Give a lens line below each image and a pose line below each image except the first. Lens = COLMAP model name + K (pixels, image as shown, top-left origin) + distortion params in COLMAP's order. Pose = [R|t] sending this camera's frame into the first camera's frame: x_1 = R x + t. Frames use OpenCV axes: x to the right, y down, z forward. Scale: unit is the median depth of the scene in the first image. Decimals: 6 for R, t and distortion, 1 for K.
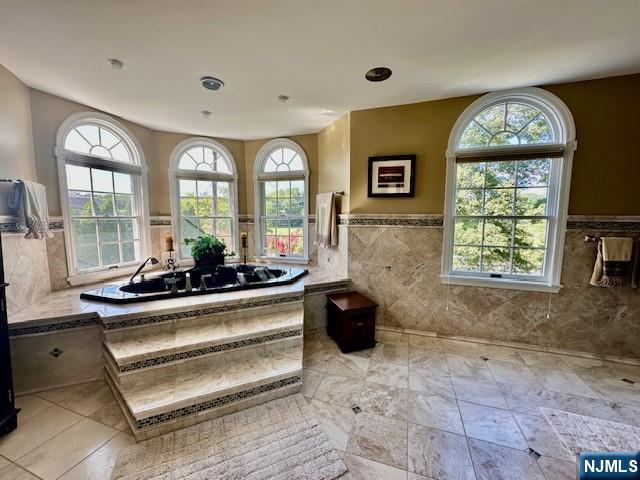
lens RADIAL K [[253.7, 0, 318.8], [0, 253.7, 240.0], [0, 0, 1]] dist [-0.000501, 0.000649]
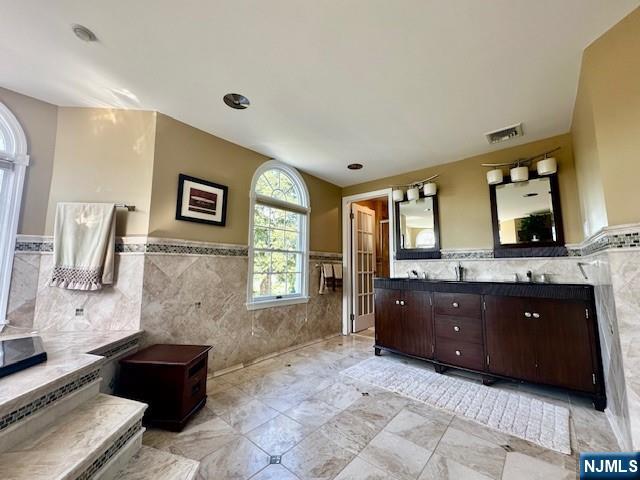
lens RADIAL K [[253.7, 0, 321.9], [0, 253.7, 239.9], [0, 0, 1]] dist [-0.000501, 0.000649]
pose [[0.371300, 0.100635, 0.923043, -0.398566], [0.084299, 0.986350, -0.141447, 0.055245], [-0.924678, 0.130331, 0.357748, 0.293550]]
